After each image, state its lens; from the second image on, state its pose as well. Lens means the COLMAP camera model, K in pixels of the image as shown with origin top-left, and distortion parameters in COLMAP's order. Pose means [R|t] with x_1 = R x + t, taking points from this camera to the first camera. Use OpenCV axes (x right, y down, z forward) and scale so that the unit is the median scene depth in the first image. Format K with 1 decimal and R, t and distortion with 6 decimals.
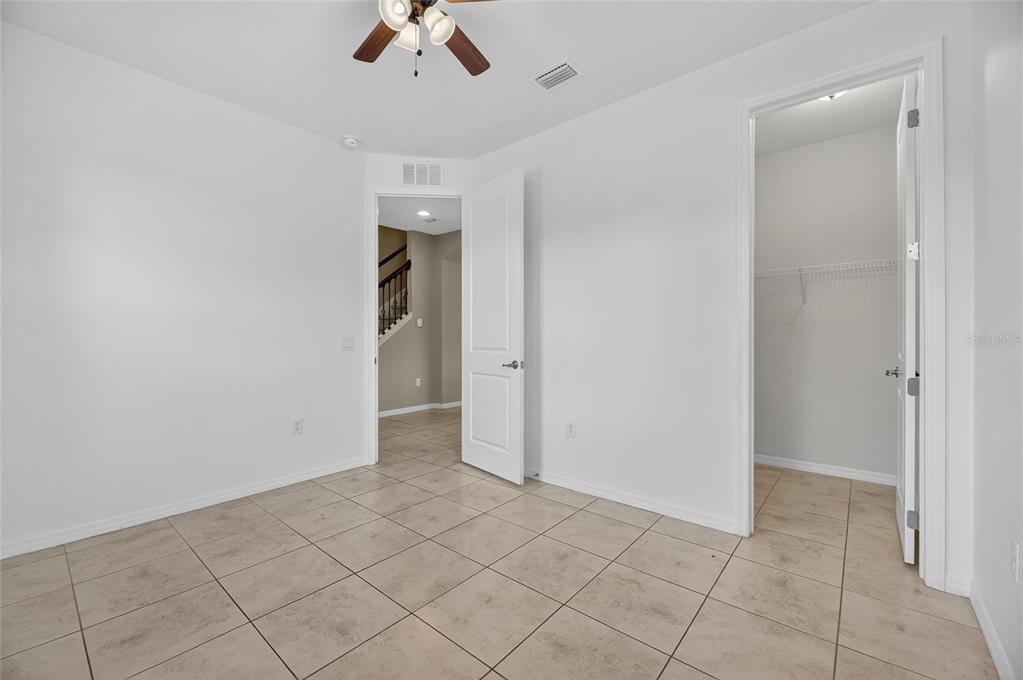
lens RADIAL K [[415.1, 0, 505.4], [0, 415.1, 339.2], [0, 0, 1]] dist [-0.001555, -0.000239]
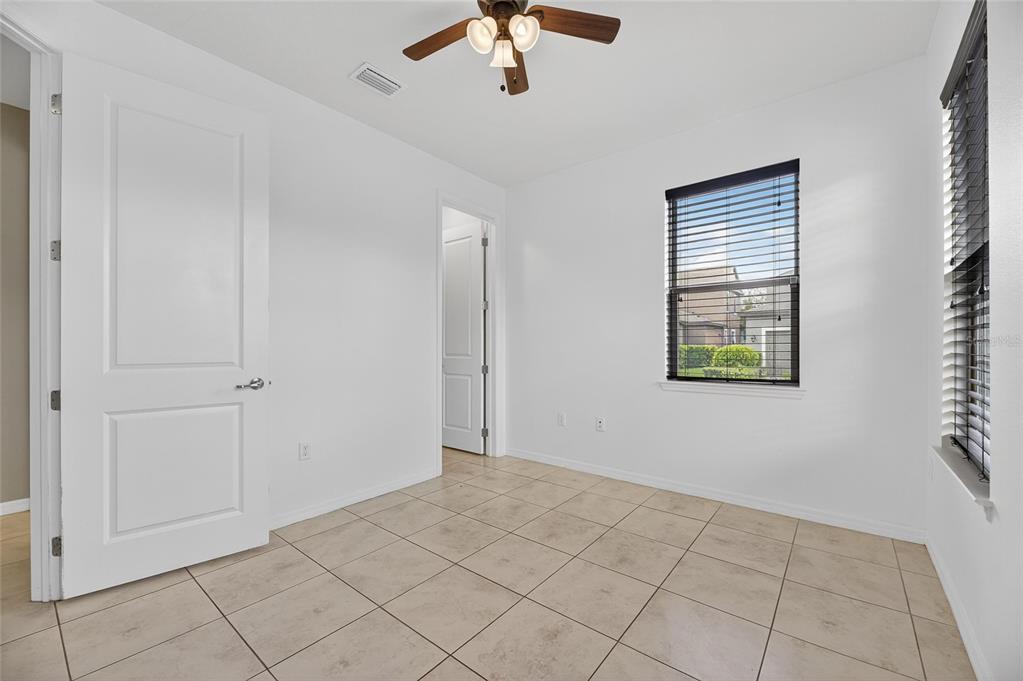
lens RADIAL K [[415.1, 0, 507.8], [0, 415.1, 344.8], [0, 0, 1]] dist [-0.001555, -0.000239]
pose [[-0.027603, 0.005670, 0.999603, -0.892016], [0.006296, 0.999965, -0.005498, -0.001503], [-0.999599, 0.006142, -0.027637, 0.718711]]
